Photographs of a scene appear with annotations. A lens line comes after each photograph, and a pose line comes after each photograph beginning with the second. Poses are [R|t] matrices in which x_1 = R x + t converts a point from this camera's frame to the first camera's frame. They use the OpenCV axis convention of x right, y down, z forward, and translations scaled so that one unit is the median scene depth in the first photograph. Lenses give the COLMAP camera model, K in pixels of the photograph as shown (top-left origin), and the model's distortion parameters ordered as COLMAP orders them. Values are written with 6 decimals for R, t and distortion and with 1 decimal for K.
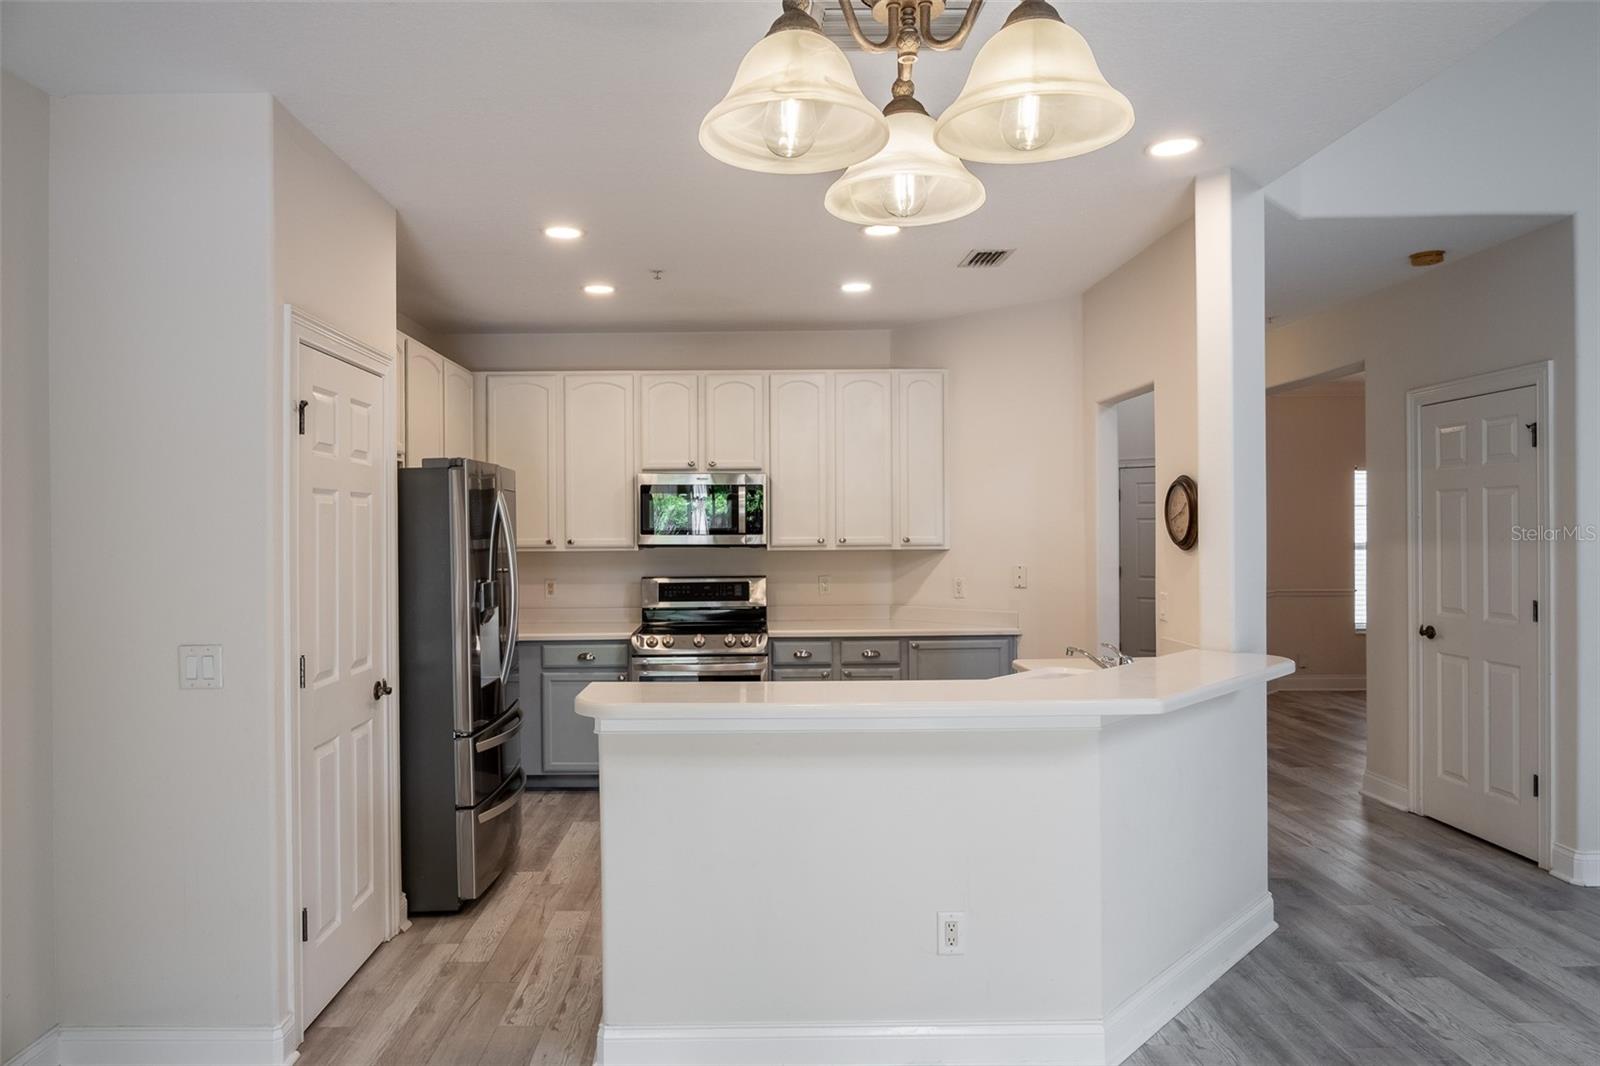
lens RADIAL K [[1034.0, 0, 747.5], [0, 1034.0, 531.0], [0, 0, 1]] dist [-0.007696, -0.003054]
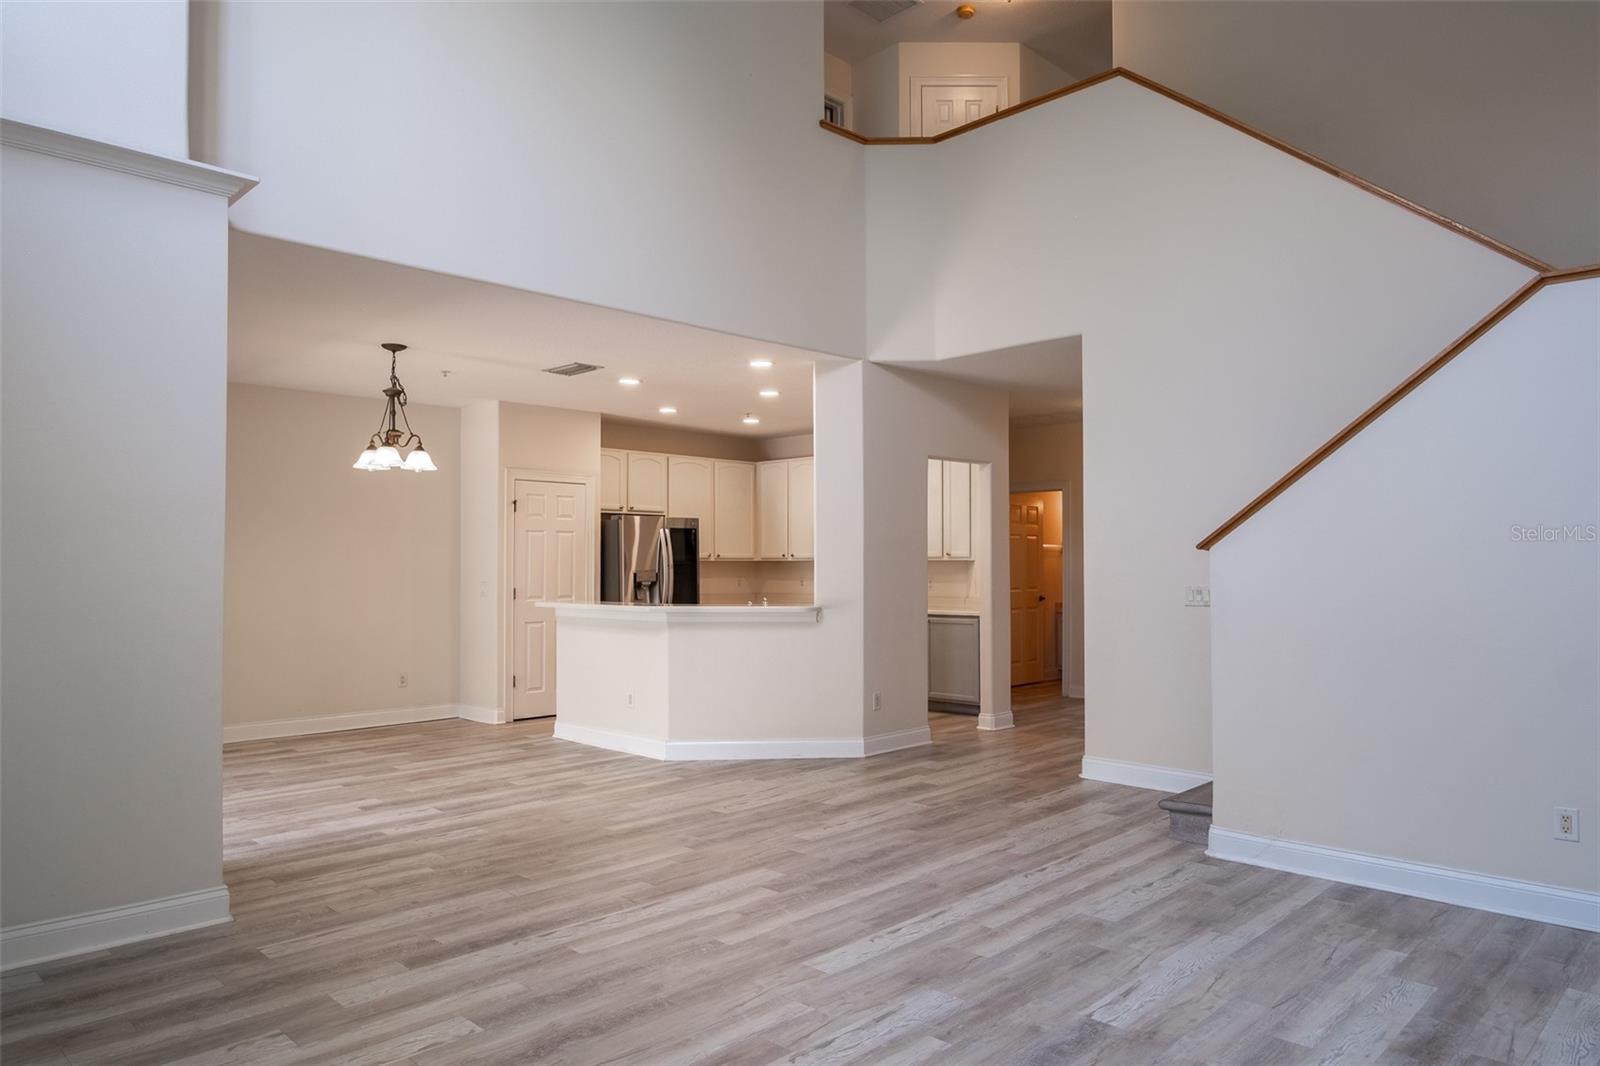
lens RADIAL K [[1043.1, 0, 799.7], [0, 1043.1, 551.8], [0, 0, 1]] dist [-0.005218, 0.000405]
pose [[0.713537, -0.001939, -0.700615, 1.492267], [-0.004890, 0.999958, -0.007747, 0.025365], [0.700601, 0.008954, 0.713497, -0.361192]]
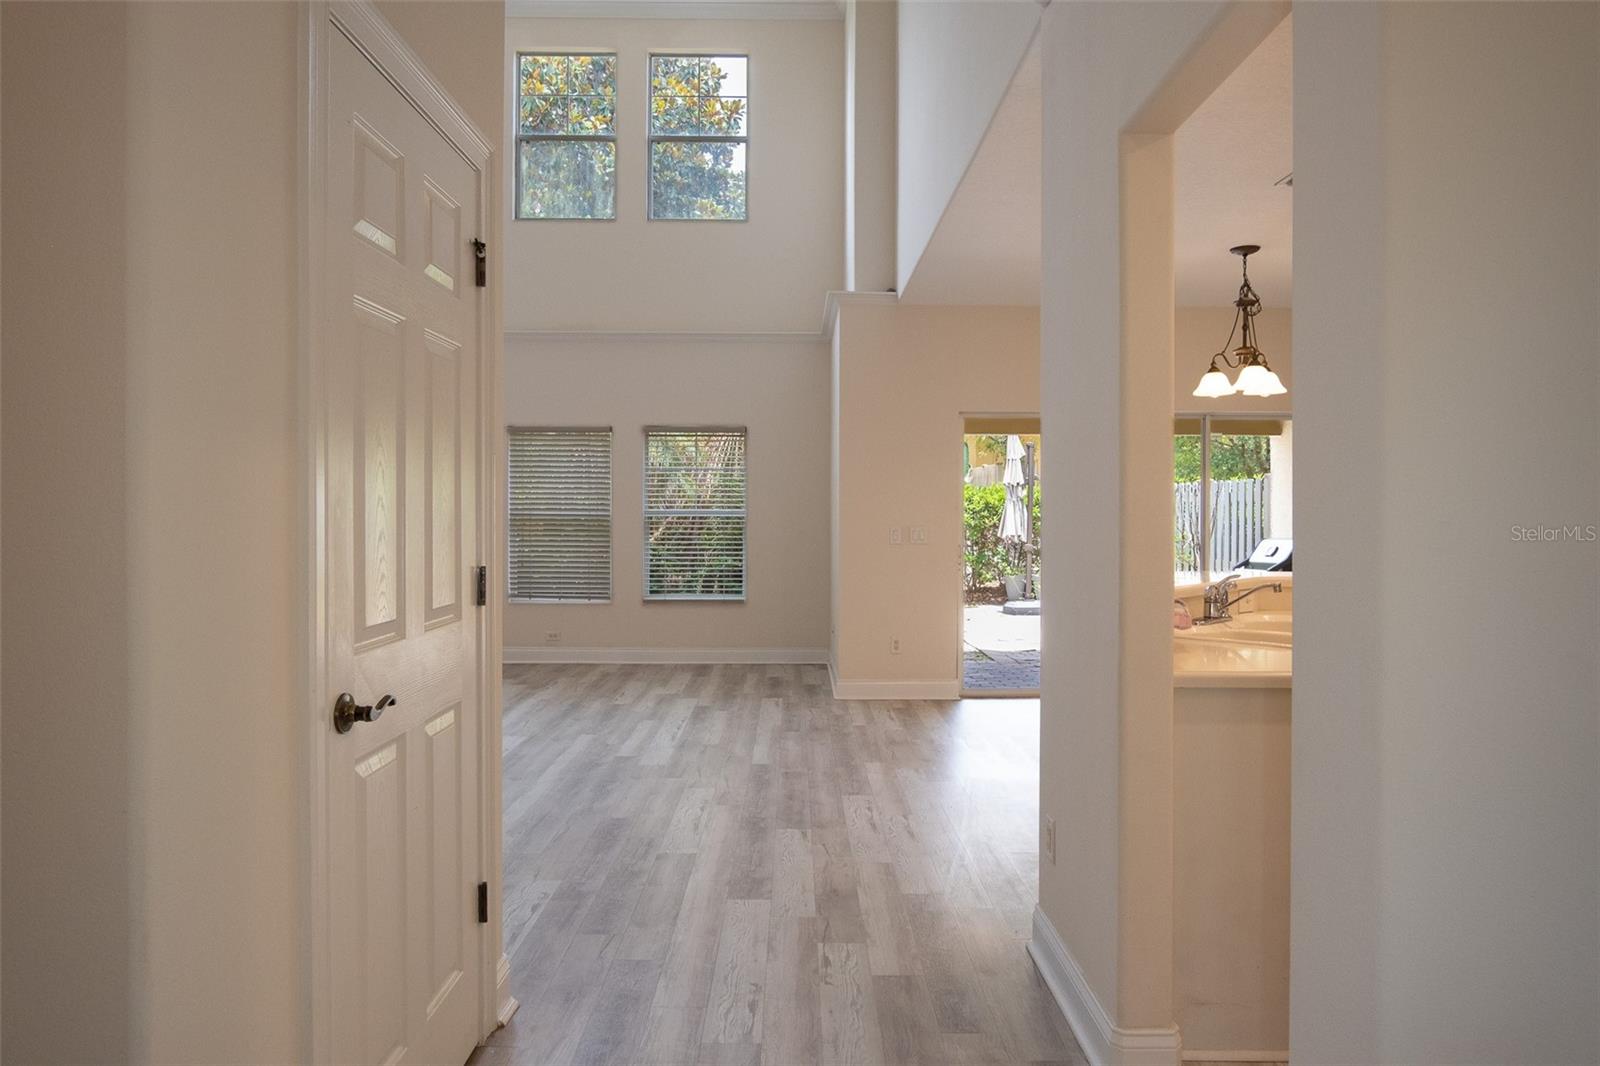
lens RADIAL K [[1026.5, 0, 799.1], [0, 1026.5, 515.5], [0, 0, 1]] dist [-0.004489, -0.000220]
pose [[-0.999987, 0.004373, -0.002551, 0.591817], [0.004357, 0.999973, 0.005929, 0.038150], [0.002577, 0.005918, -0.999979, 1.531630]]
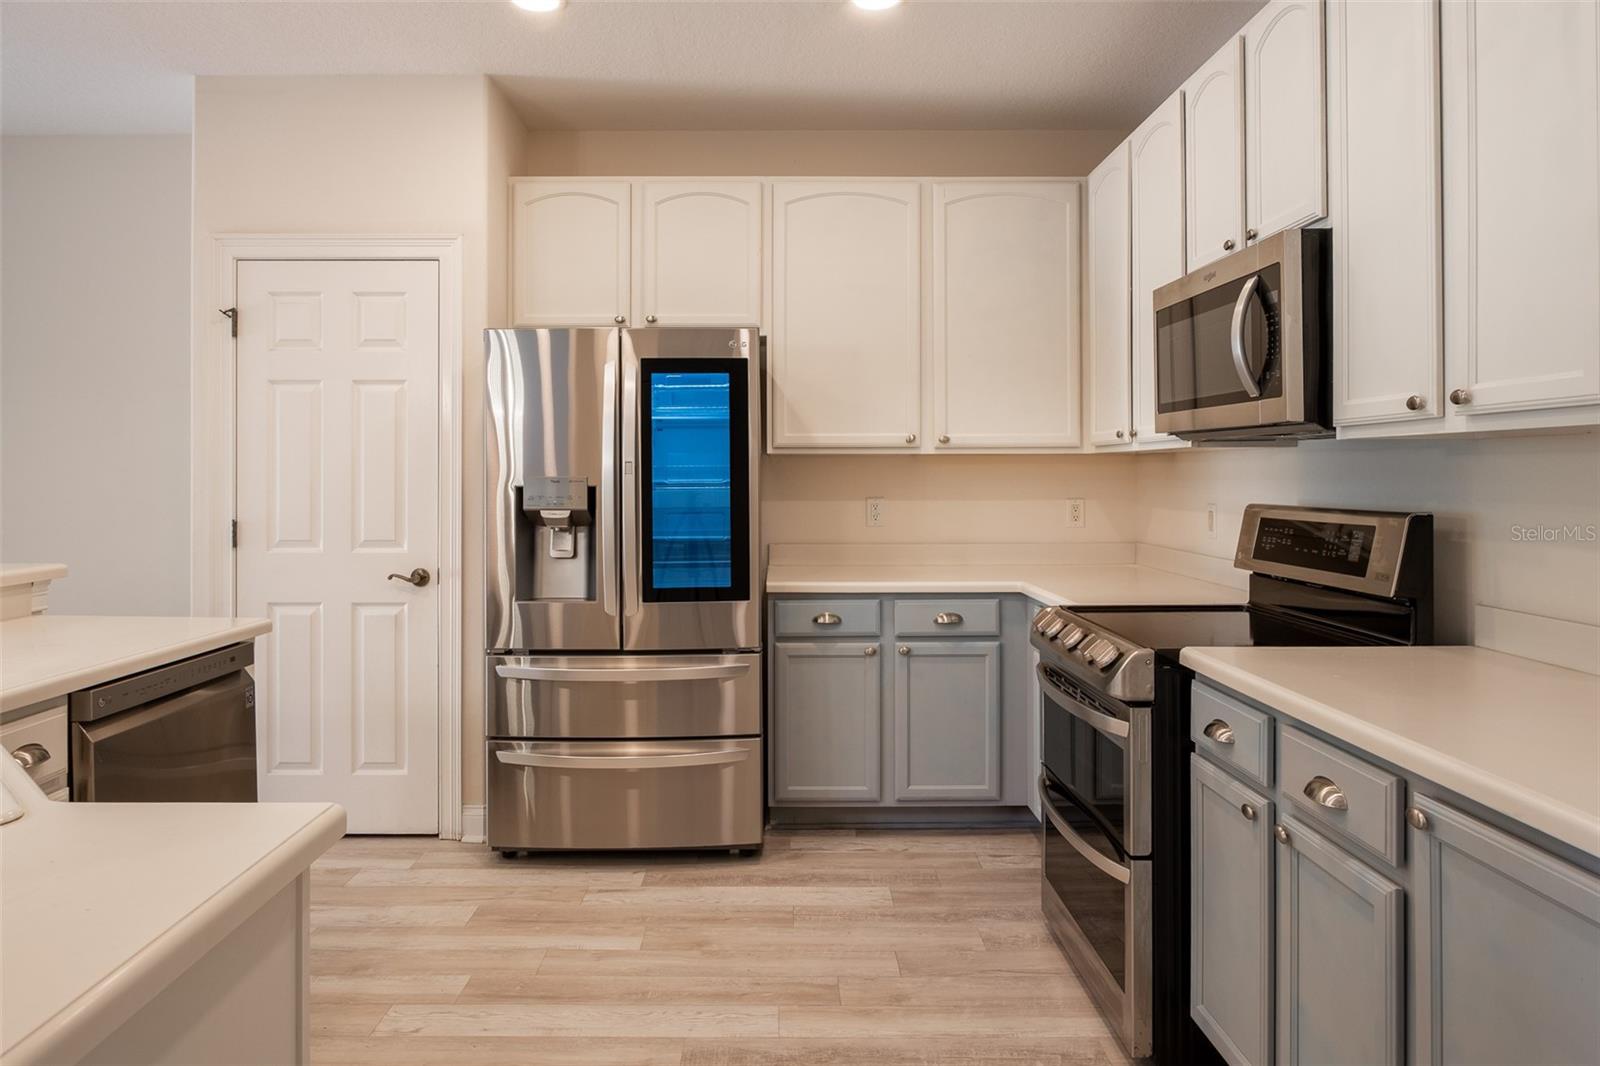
lens RADIAL K [[1027.9, 0, 767.2], [0, 1027.9, 467.2], [0, 0, 1]] dist [-0.005364, 0.000188]
pose [[-0.003569, 0.000064, -0.999994, 0.521670], [-0.000001, 1.000000, 0.000064, 0.039663], [0.999994, 0.000002, -0.003569, 1.106553]]
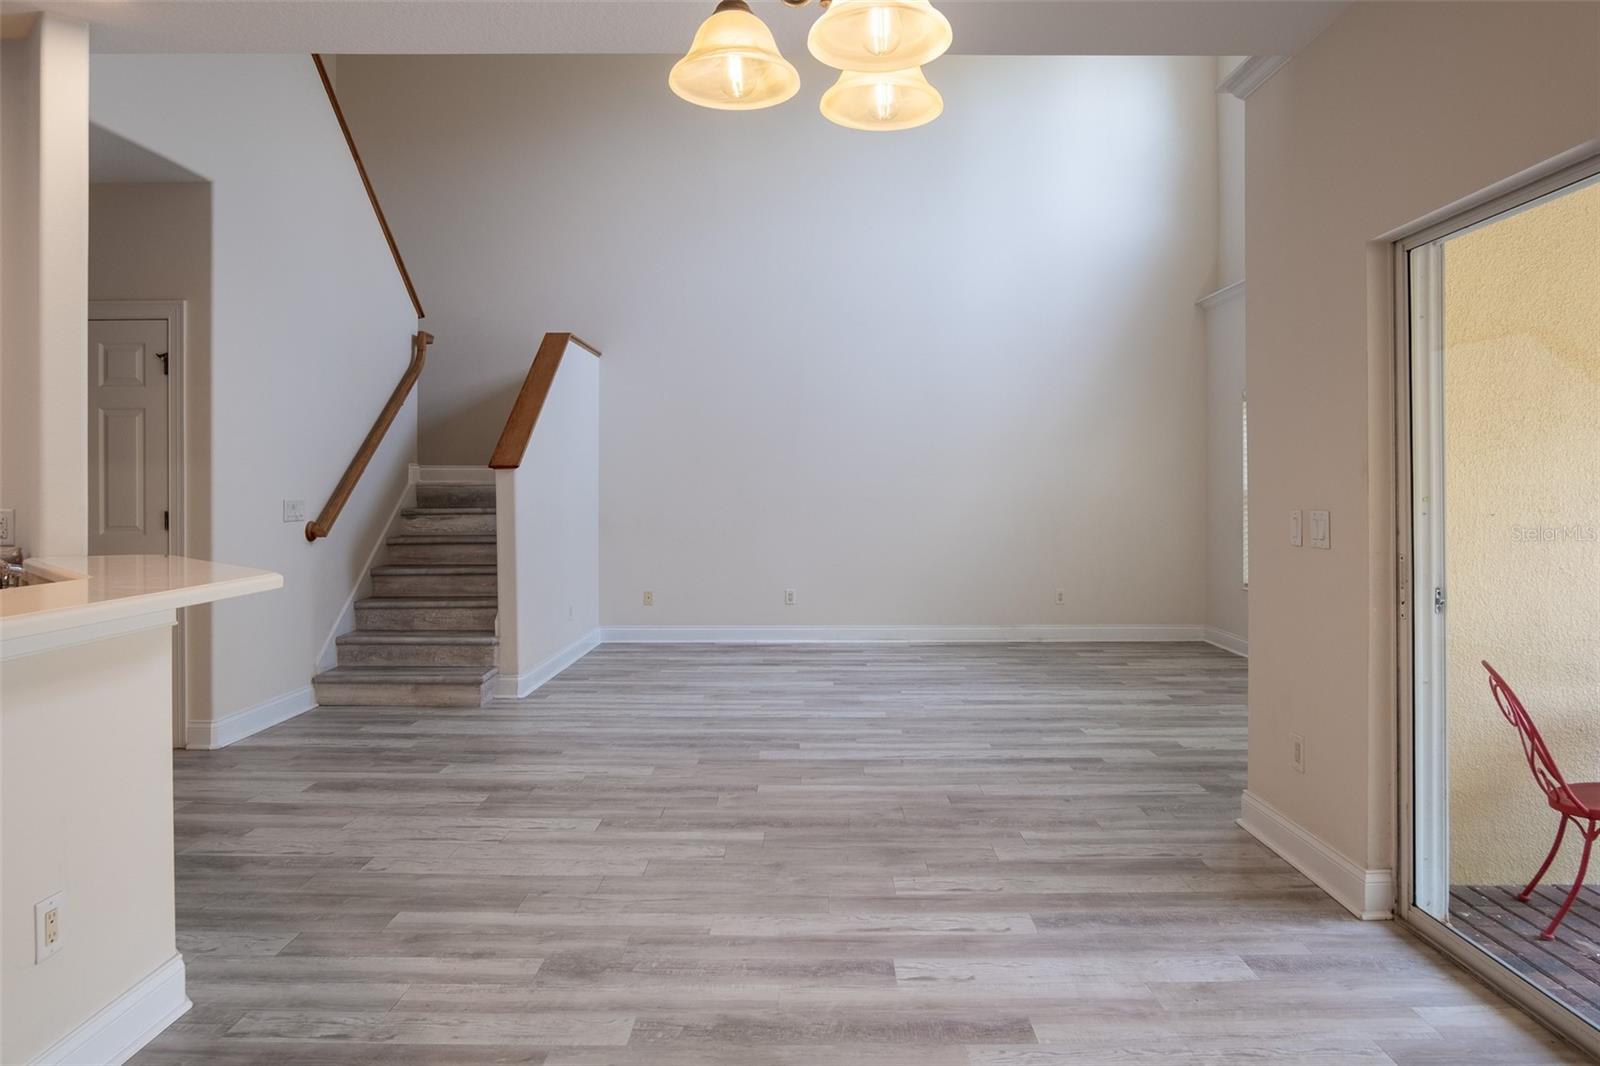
lens RADIAL K [[1014.4, 0, 808.3], [0, 1014.4, 491.0], [0, 0, 1]] dist [-0.021390, 0.000702]
pose [[0.004227, 0.008319, 0.999956, -0.328776], [0.003496, 0.999959, -0.008334, 0.057062], [-0.999985, 0.003531, 0.004197, 0.294672]]
